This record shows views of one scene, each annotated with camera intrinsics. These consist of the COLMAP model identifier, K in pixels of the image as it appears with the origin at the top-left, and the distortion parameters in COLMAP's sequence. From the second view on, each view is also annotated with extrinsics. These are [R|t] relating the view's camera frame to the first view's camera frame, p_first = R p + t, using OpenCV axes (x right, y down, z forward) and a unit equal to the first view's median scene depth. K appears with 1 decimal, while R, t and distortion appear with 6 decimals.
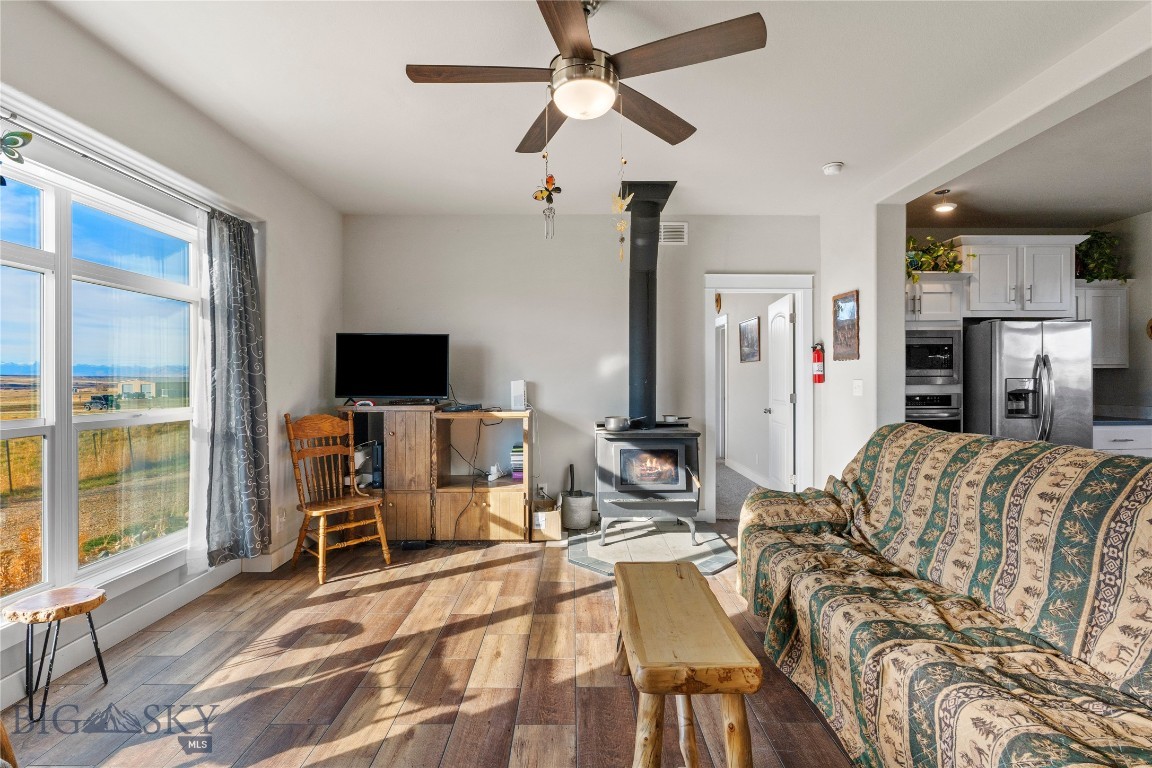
lens RADIAL K [[515.0, 0, 577.8], [0, 515.0, 380.5], [0, 0, 1]] dist [-0.006485, 0.000881]
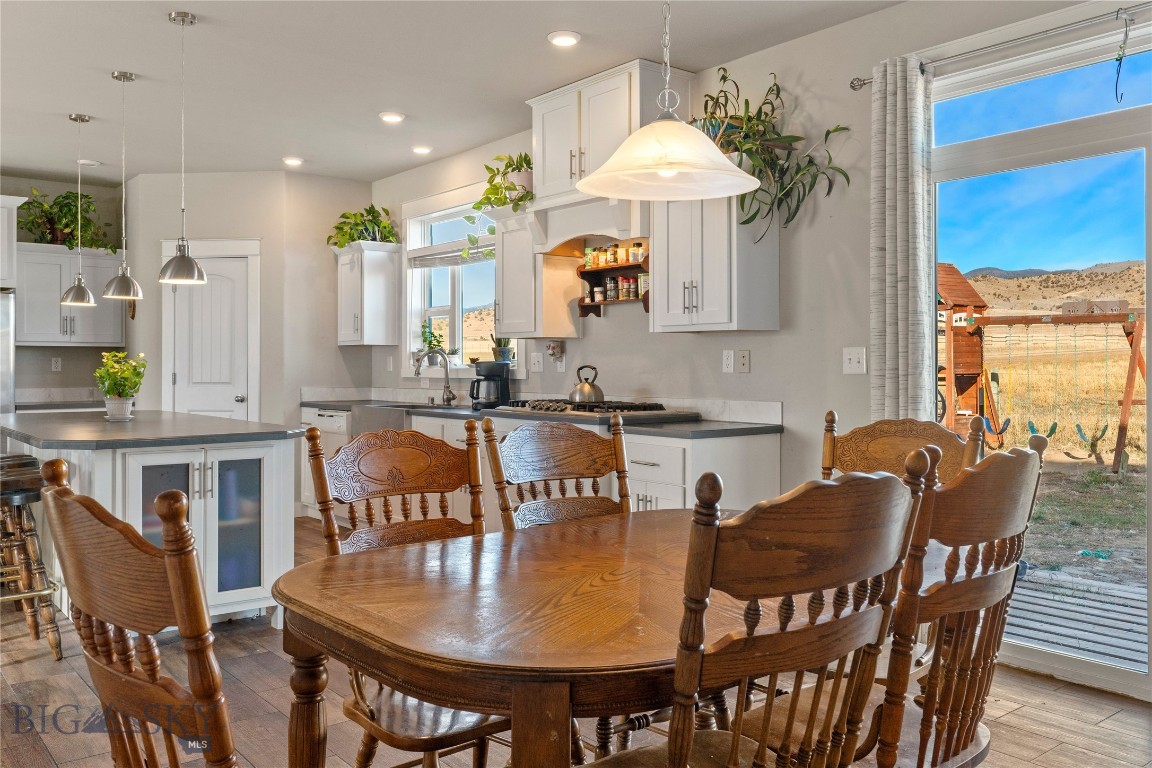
lens RADIAL K [[933.0, 0, 574.5], [0, 933.0, 362.8], [0, 0, 1]] dist [0.000717, -0.002899]
pose [[0.779902, 0.004353, 0.625887, 0.807006], [0.002154, 0.999951, -0.009639, 0.026039], [-0.625899, 0.008866, 0.779854, -0.965096]]
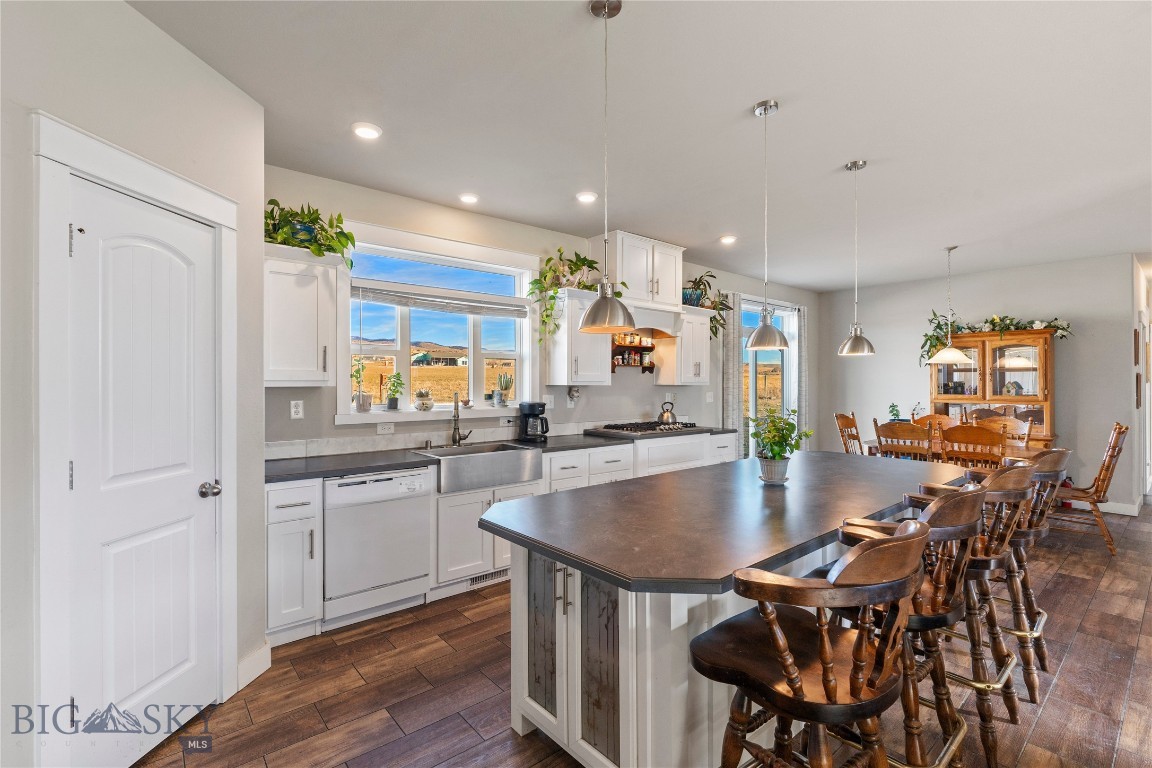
lens RADIAL K [[522.0, 0, 573.9], [0, 522.0, 380.3], [0, 0, 1]] dist [-0.008086, 0.000362]
pose [[-0.639921, 0.004313, 0.768429, 0.778718], [0.004323, 0.999989, -0.002012, -0.035976], [-0.768429, 0.002035, -0.639932, 1.003659]]
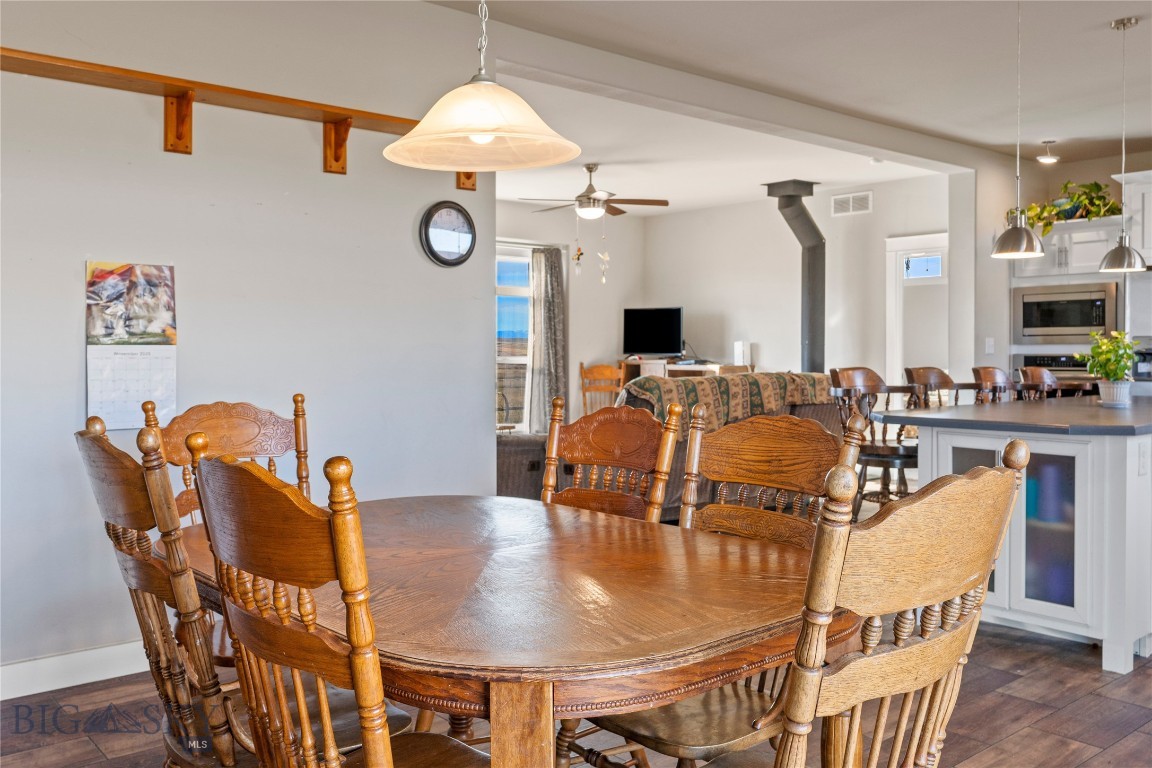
lens RADIAL K [[977.5, 0, 576.3], [0, 977.5, 357.2], [0, 0, 1]] dist [0.007259, -0.001750]
pose [[0.640046, 0.008229, -0.768292, 1.616525], [-0.004024, 0.999965, 0.007358, 0.024140], [0.768326, -0.001618, 0.640057, -0.876394]]
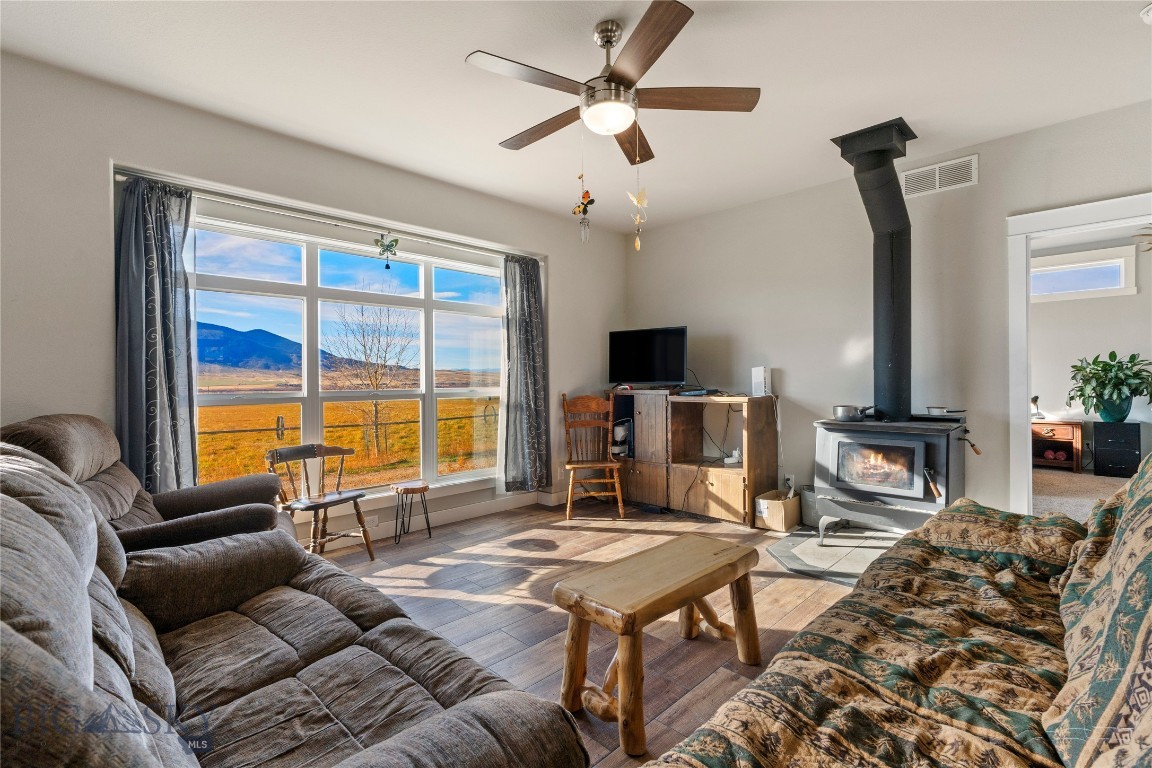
lens RADIAL K [[515.0, 0, 577.8], [0, 515.0, 380.5], [0, 0, 1]] dist [-0.006485, 0.000881]
pose [[0.701820, -0.000933, -0.712354, 0.401300], [0.006134, 0.999970, 0.004734, 0.022241], [0.712328, -0.007692, 0.701805, 0.062405]]
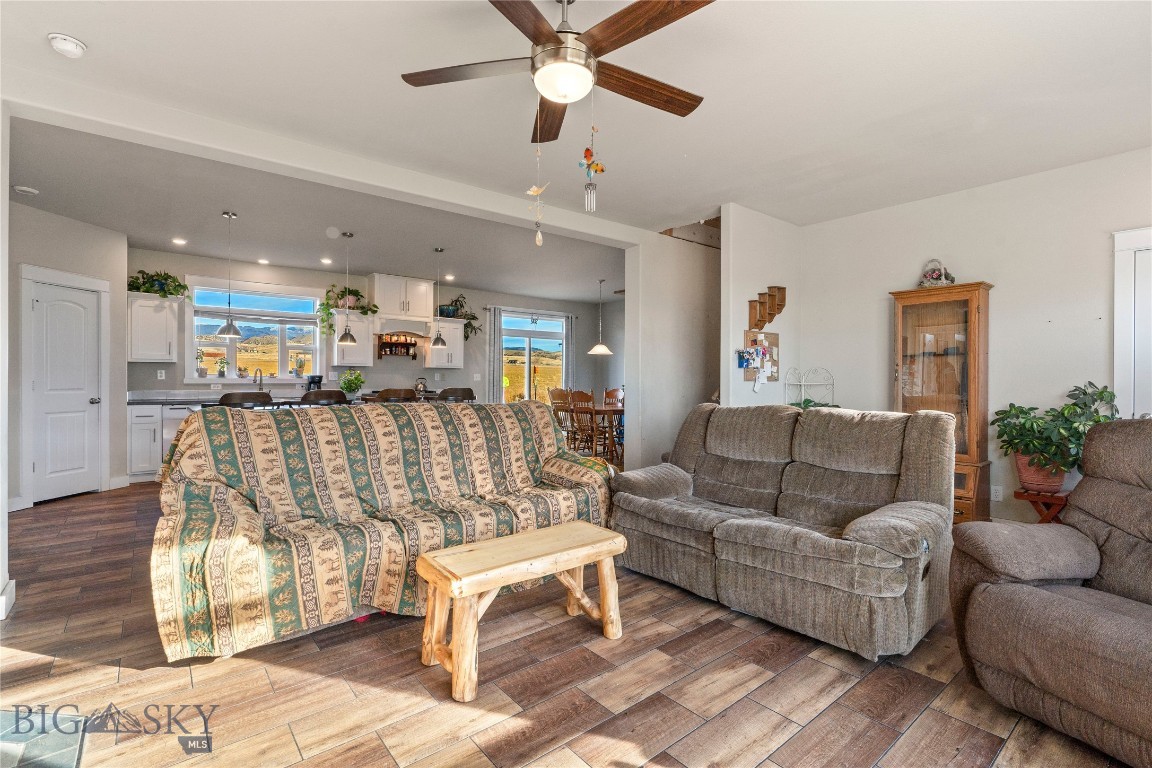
lens RADIAL K [[529.5, 0, 576.0], [0, 529.5, 384.0], [0, 0, 1]] dist [-0.007187, 0.000762]
pose [[-0.626538, -0.006351, 0.779365, -0.413965], [0.000449, 0.999964, 0.008510, 0.023858], [-0.779390, 0.005682, -0.626513, 0.827271]]
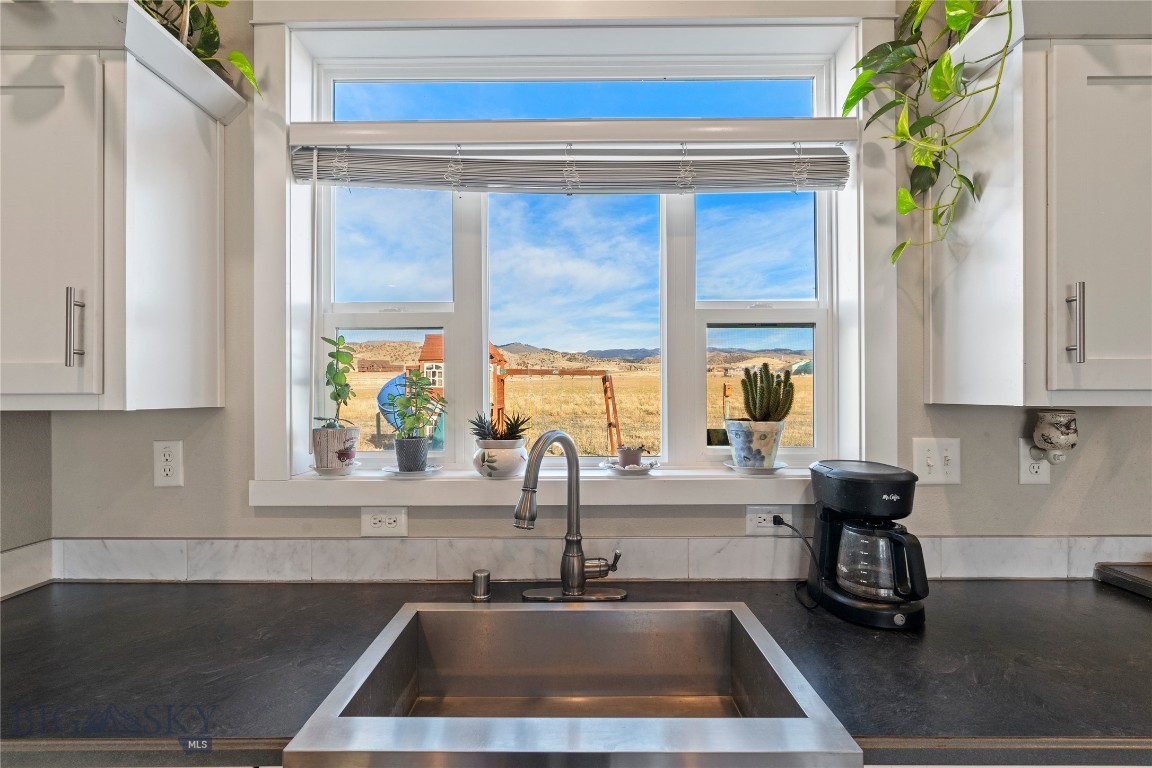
lens RADIAL K [[521.4, 0, 575.2], [0, 521.4, 392.1], [0, 0, 1]] dist [-0.006603, 0.000210]
pose [[0.006882, 0.004366, 0.999967, 1.381025], [0.008493, 0.999954, -0.004425, -0.036258], [-0.999940, 0.008523, 0.006845, 0.526486]]
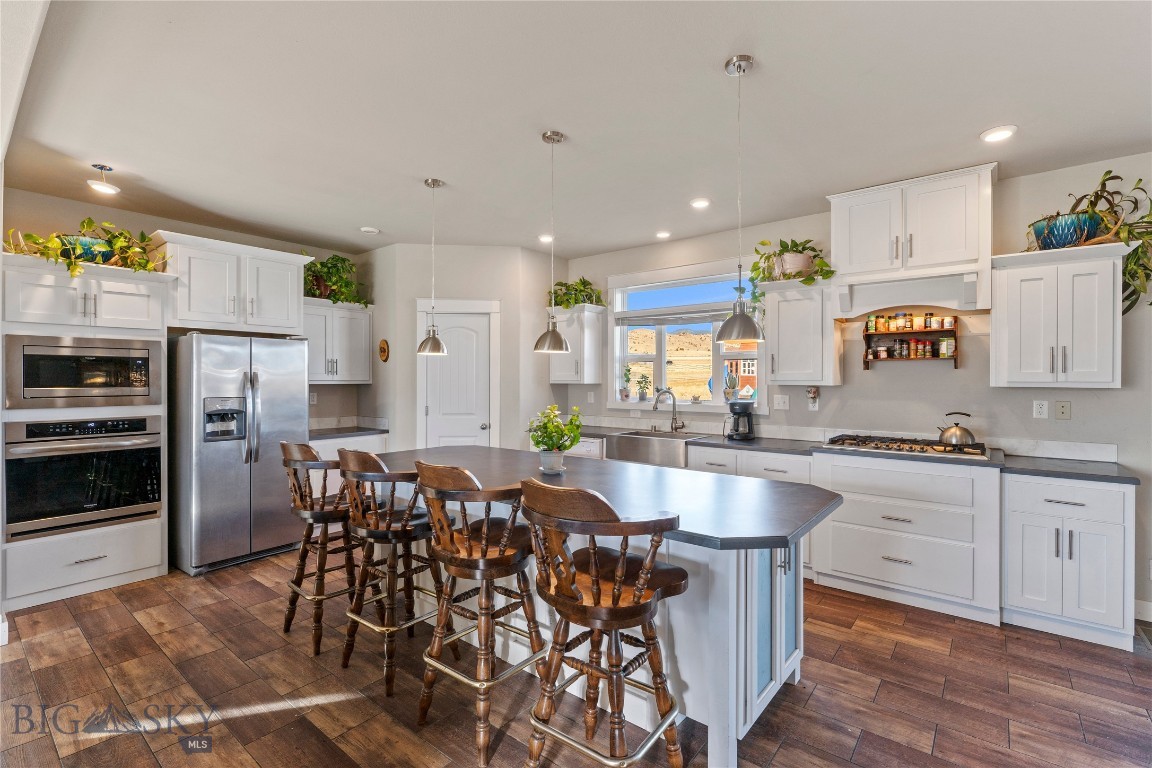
lens RADIAL K [[522.0, 0, 573.9], [0, 522.0, 380.3], [0, 0, 1]] dist [-0.008086, 0.000362]
pose [[0.635265, 0.002974, 0.772289, 0.578409], [0.000749, 0.999990, -0.004467, -0.032433], [-0.772294, 0.003416, 0.635256, -0.082597]]
